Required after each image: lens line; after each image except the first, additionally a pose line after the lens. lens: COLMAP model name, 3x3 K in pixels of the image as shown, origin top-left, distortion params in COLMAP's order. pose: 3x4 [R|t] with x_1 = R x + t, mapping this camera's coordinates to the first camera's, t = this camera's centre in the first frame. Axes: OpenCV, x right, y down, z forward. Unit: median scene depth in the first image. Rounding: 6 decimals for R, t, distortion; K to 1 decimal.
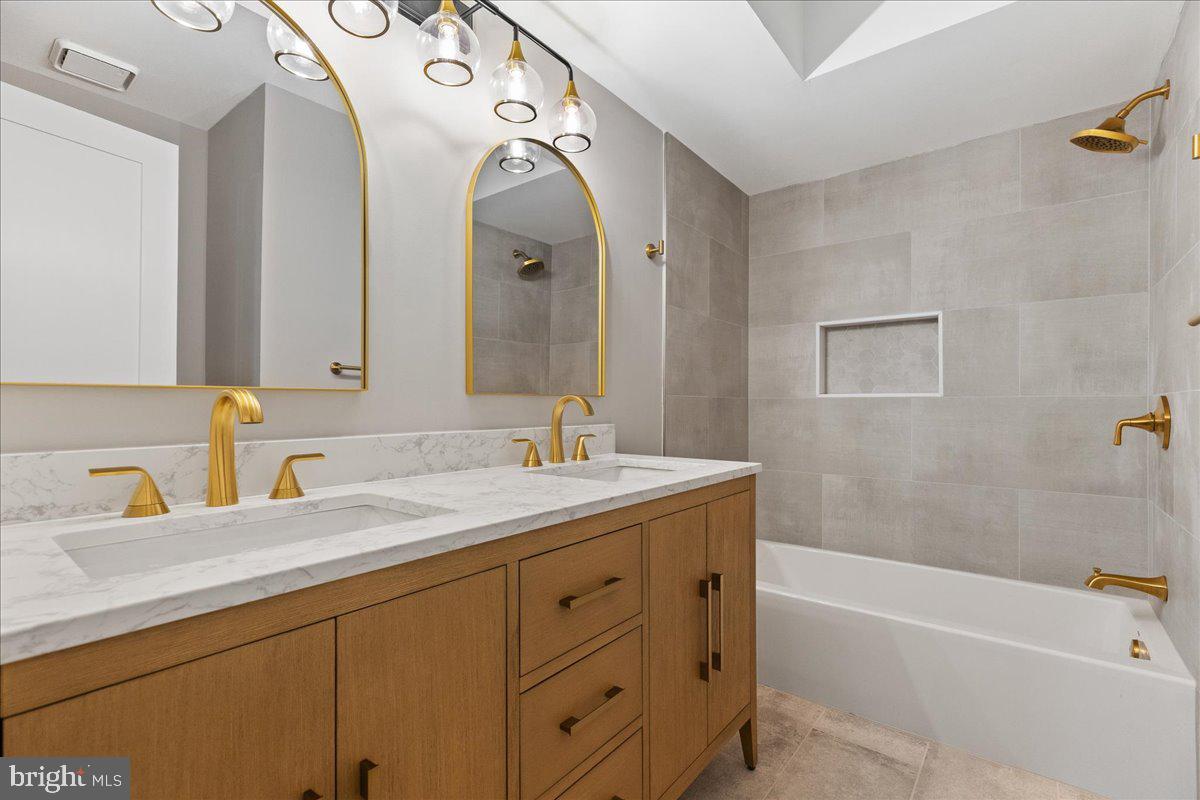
lens RADIAL K [[549.0, 0, 600.0], [0, 549.0, 395.9], [0, 0, 1]] dist [0.000695, -0.000289]
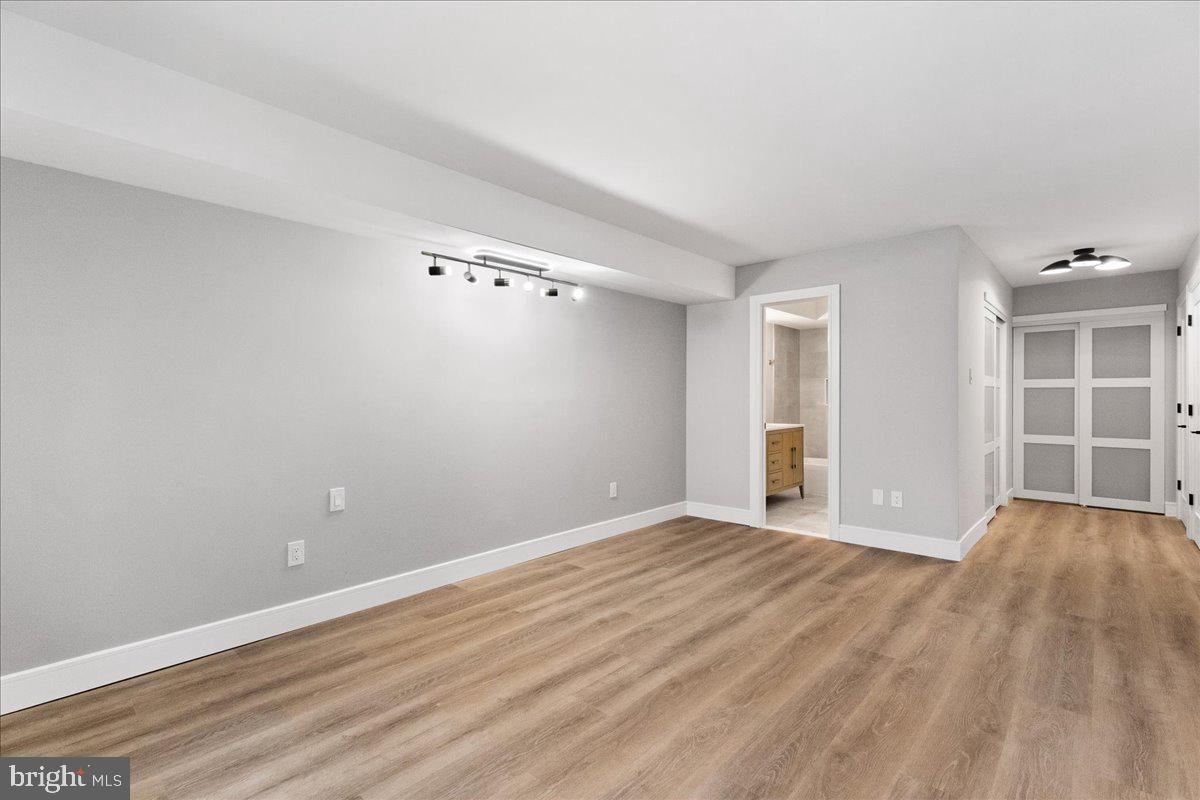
lens RADIAL K [[549.0, 0, 602.6], [0, 549.0, 400.0], [0, 0, 1]] dist [0.000695, -0.000289]
pose [[0.997702, -0.007971, -0.067286, -0.532399], [0.008161, 0.999963, 0.002550, -0.038489], [0.067263, -0.003093, 0.997730, -1.814113]]
